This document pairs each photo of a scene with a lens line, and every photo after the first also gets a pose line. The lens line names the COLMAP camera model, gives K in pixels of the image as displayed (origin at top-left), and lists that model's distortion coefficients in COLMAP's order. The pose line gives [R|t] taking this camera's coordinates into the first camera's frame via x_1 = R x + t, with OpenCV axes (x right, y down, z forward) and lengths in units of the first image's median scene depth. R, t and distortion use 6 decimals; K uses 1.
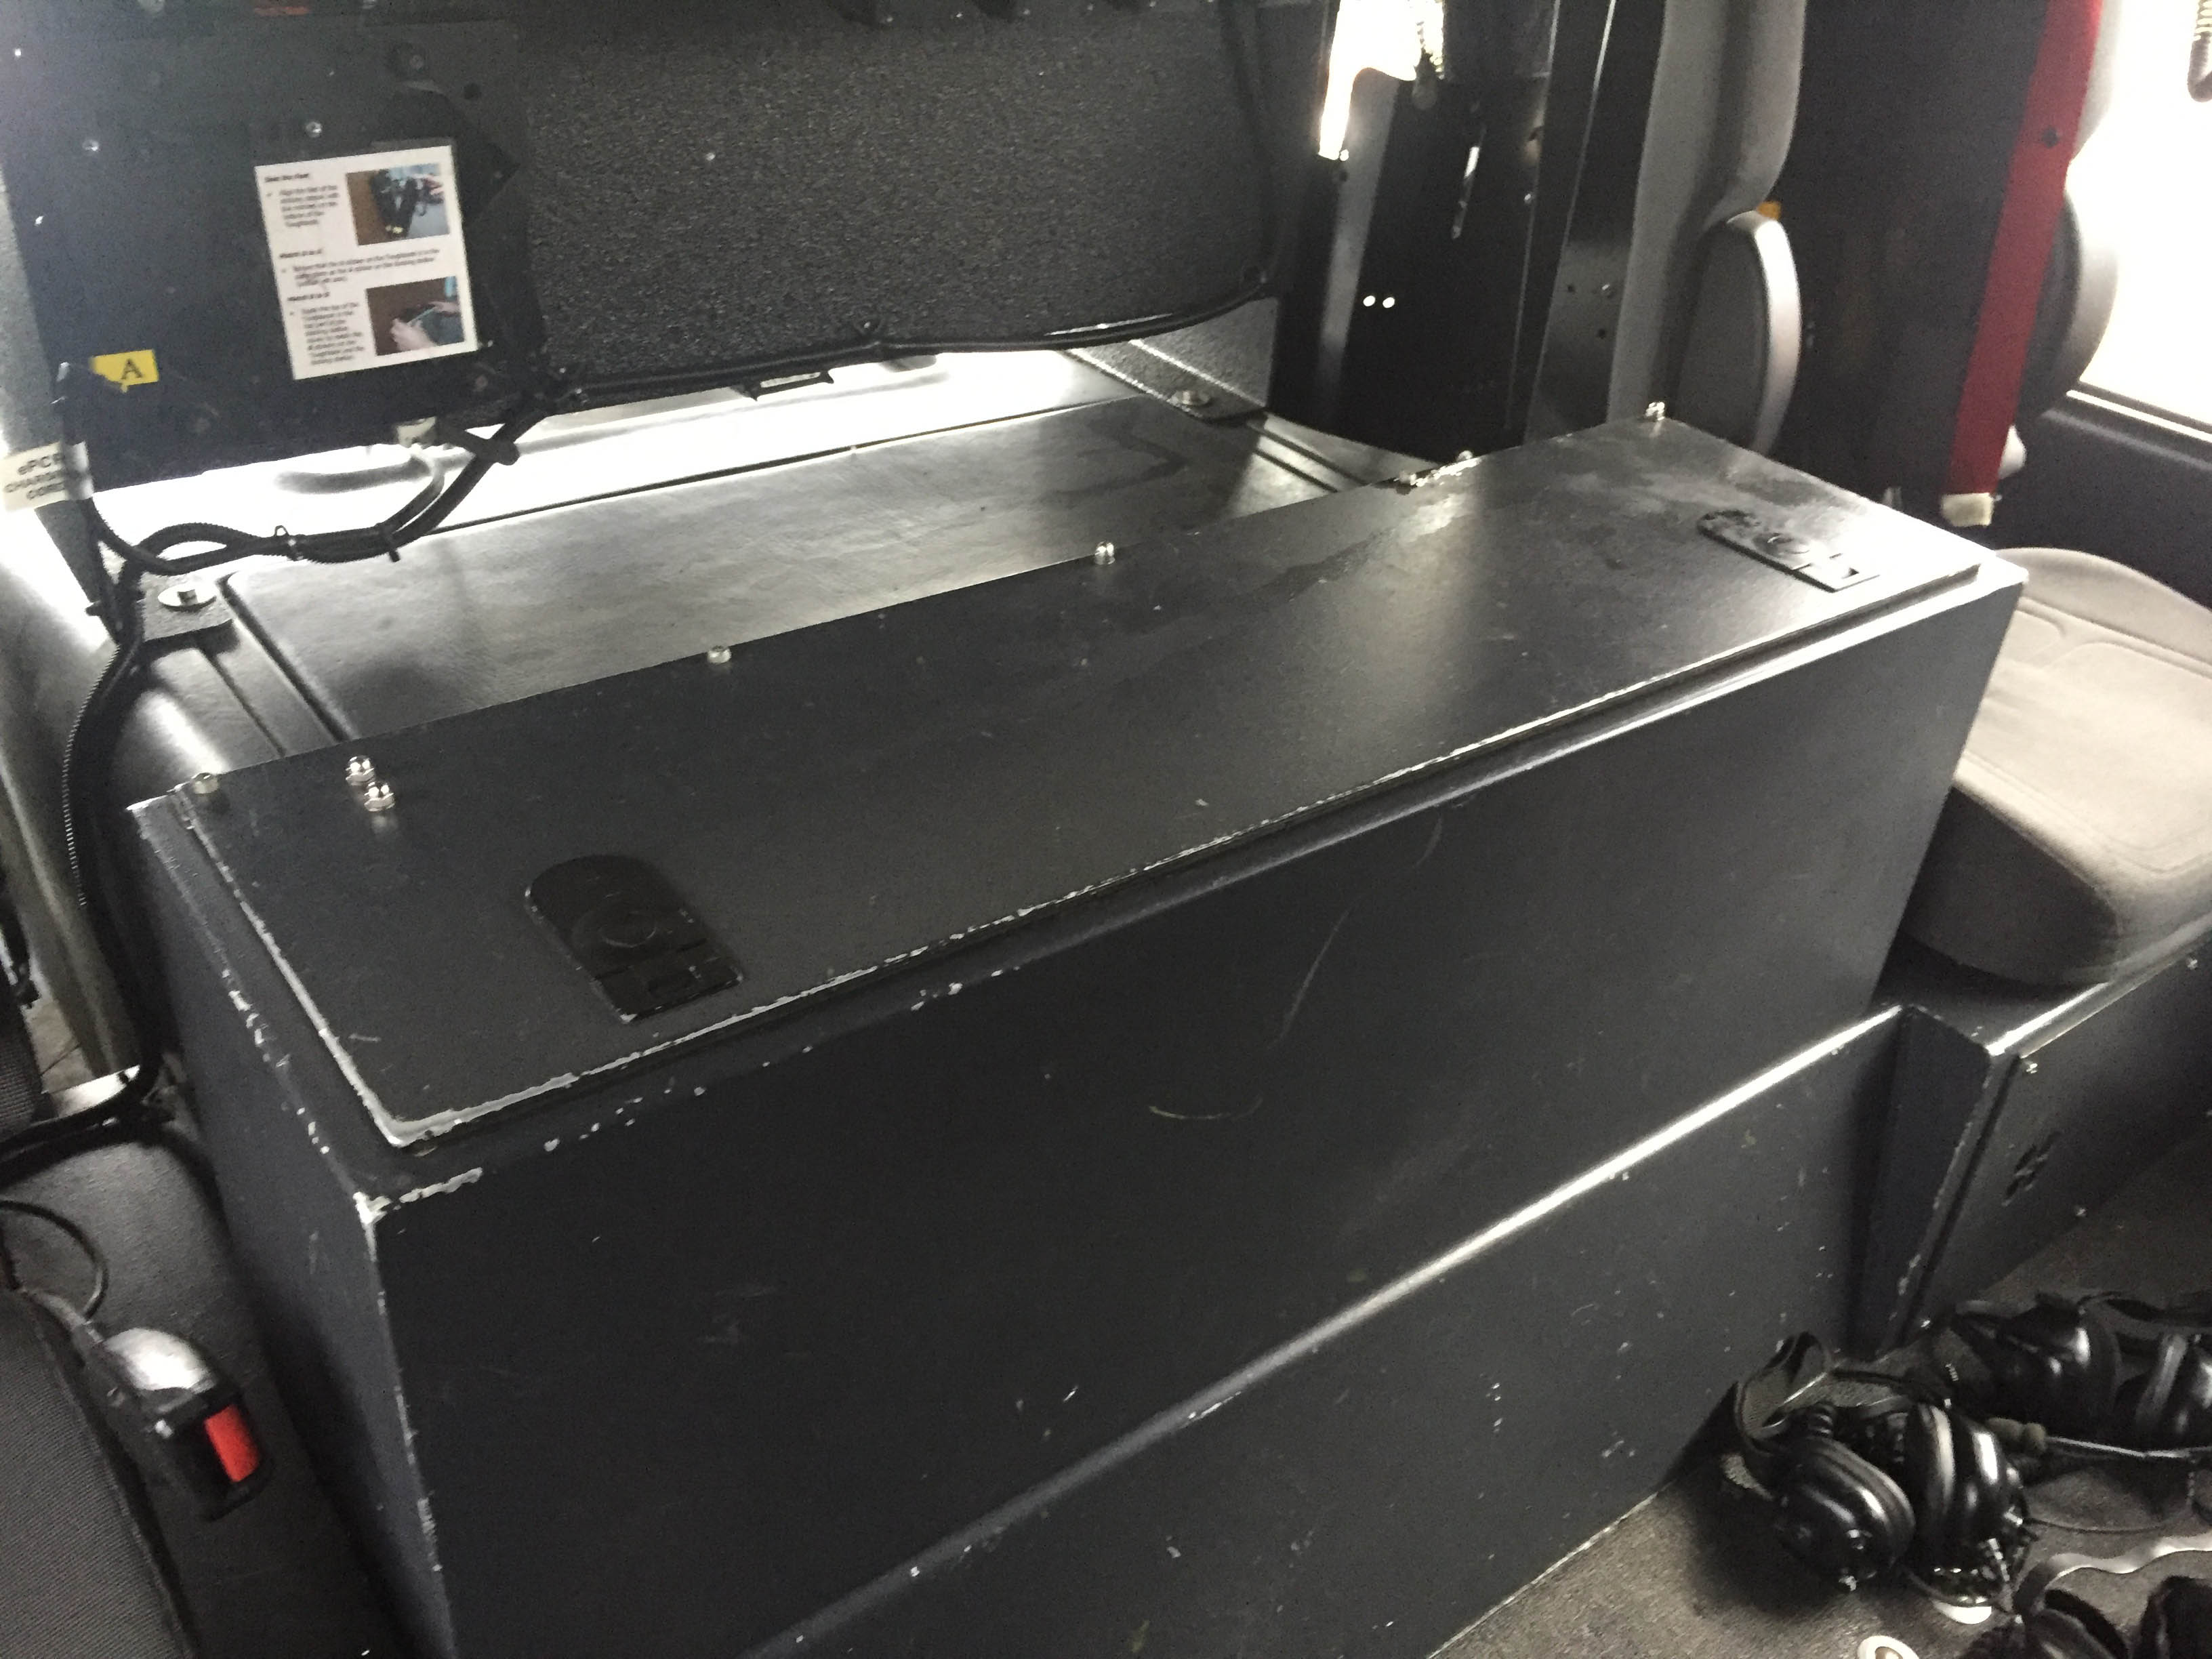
lens RADIAL K [[1897.6, 0, 1122.5], [0, 1897.6, 842.7], [0, 0, 1]] dist [0.077562, -0.105284]
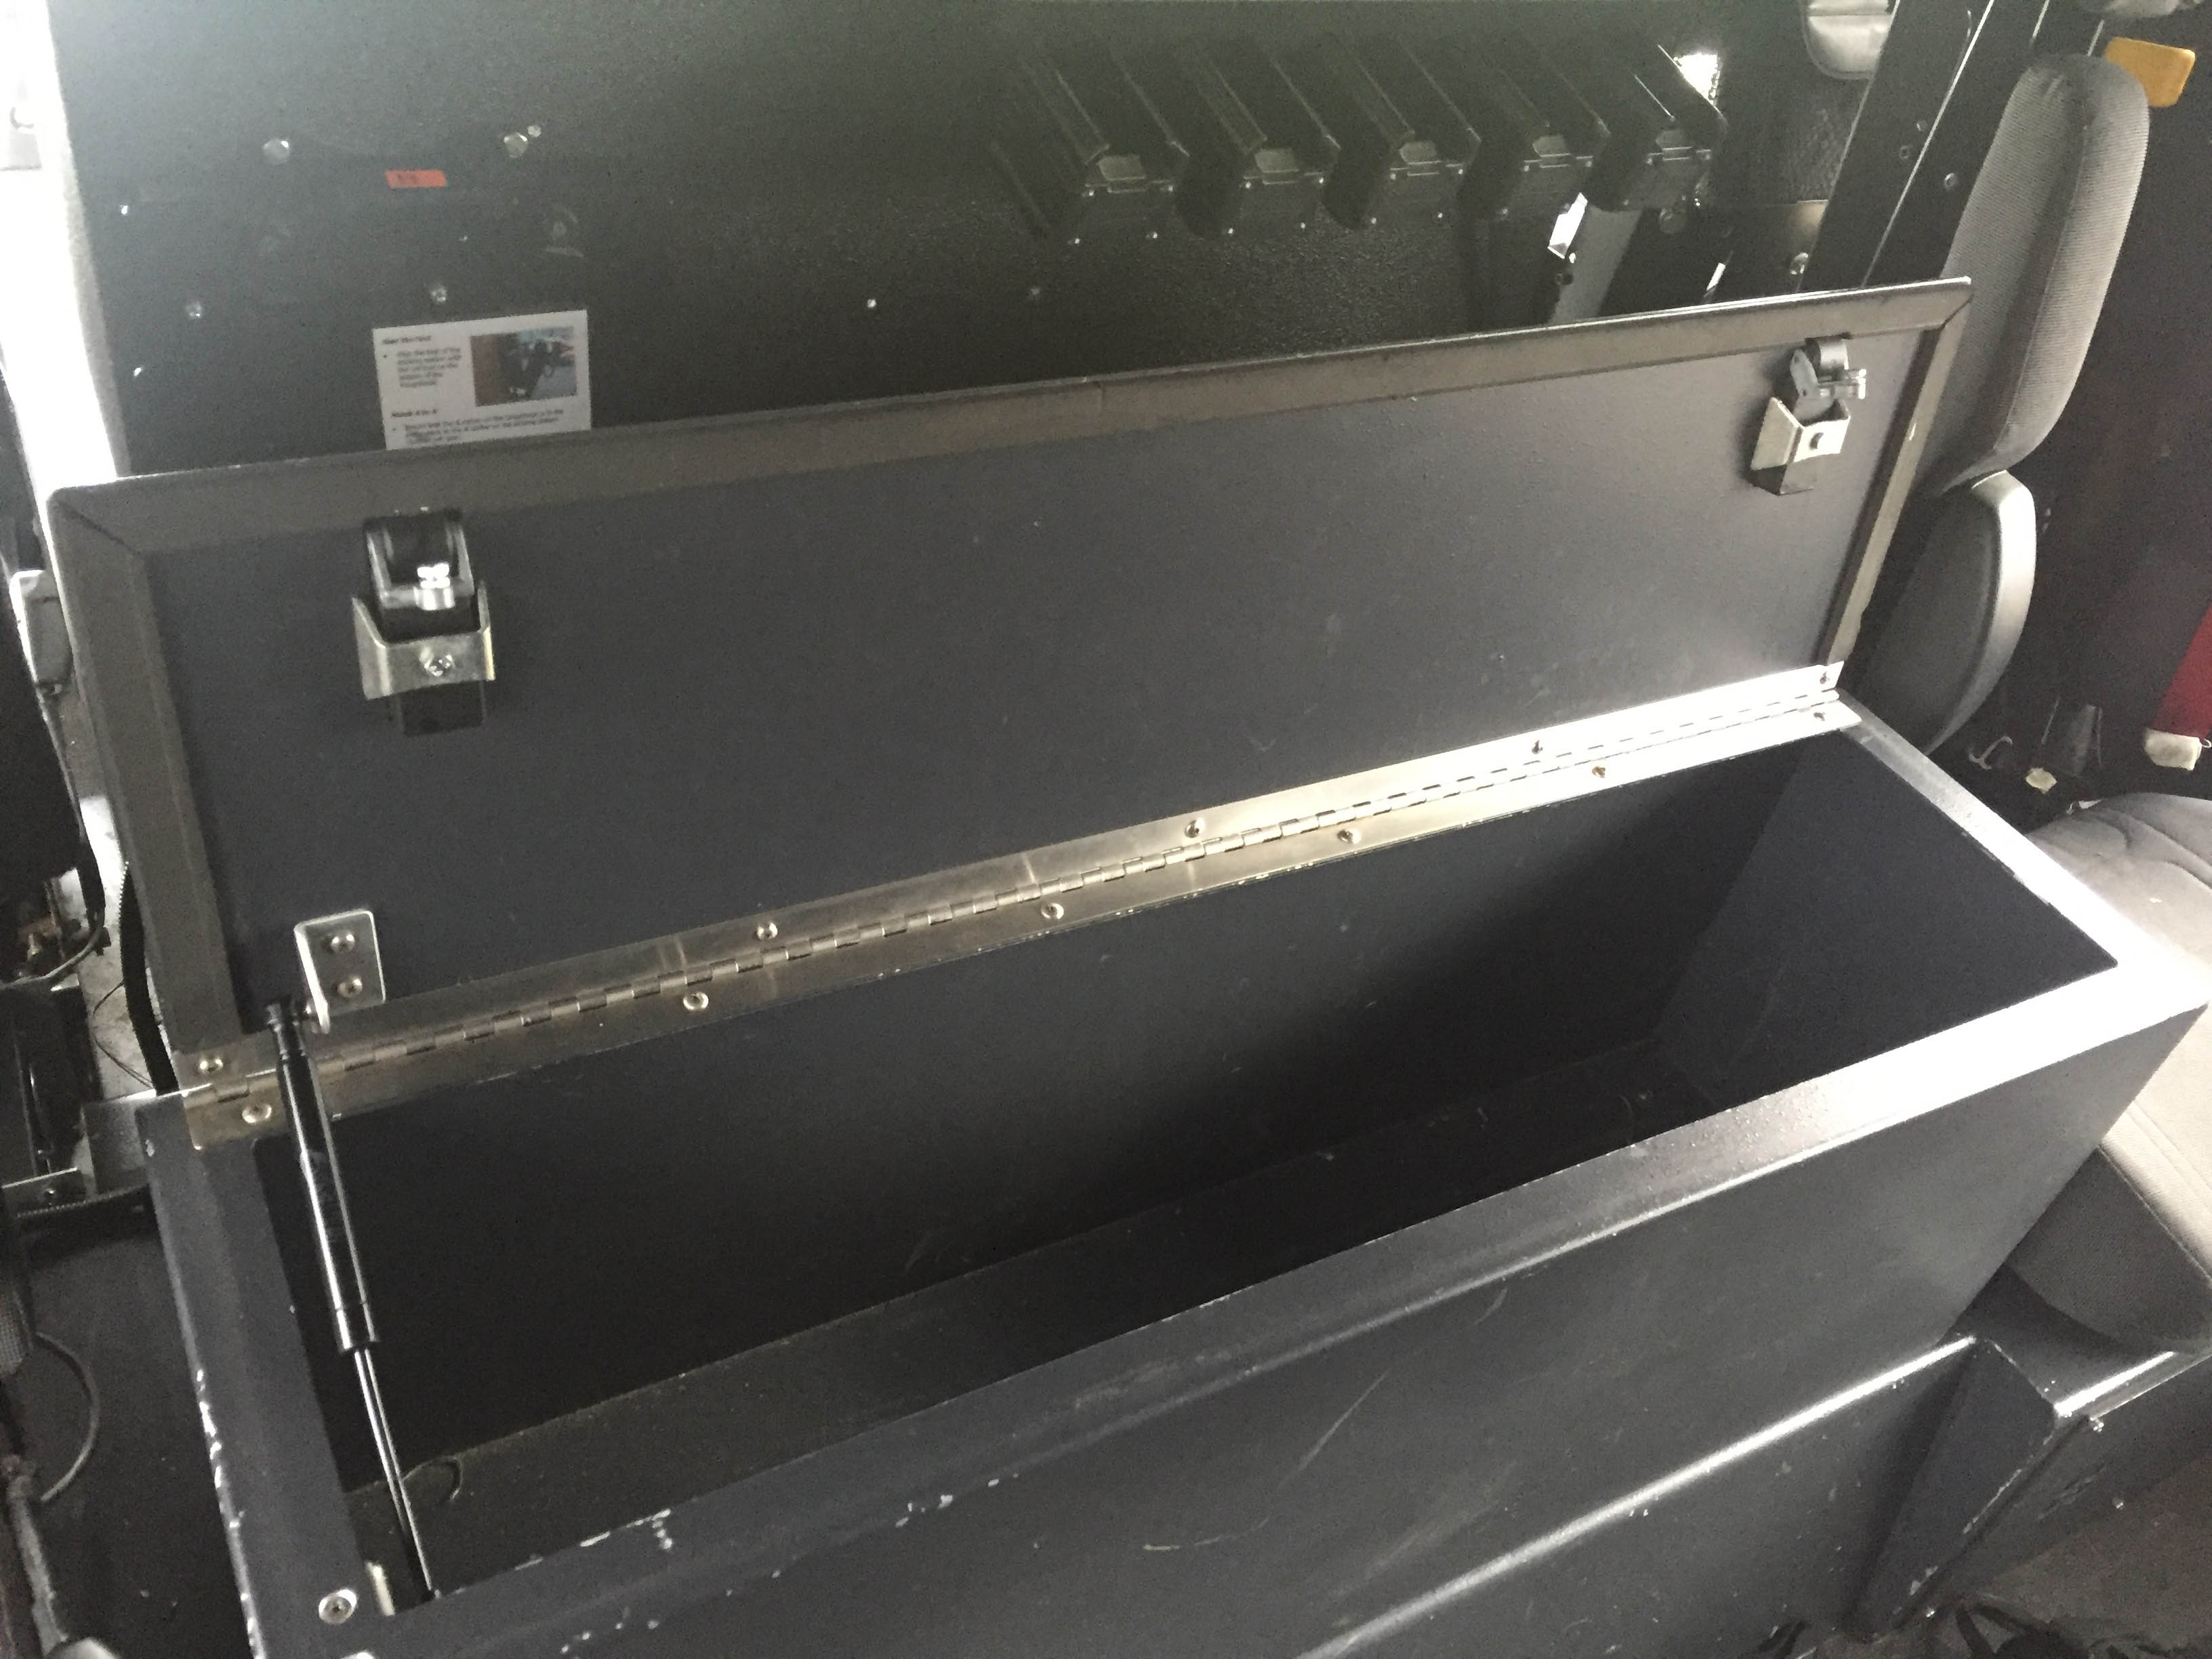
lens RADIAL K [[1897.6, 0, 1122.5], [0, 1897.6, 842.7], [0, 0, 1]] dist [0.077562, -0.105284]
pose [[0.984016, 0.172032, -0.046027, -0.010259], [-0.165237, 0.978394, 0.124266, -0.269626], [0.066410, -0.114674, 0.991181, 0.075146]]
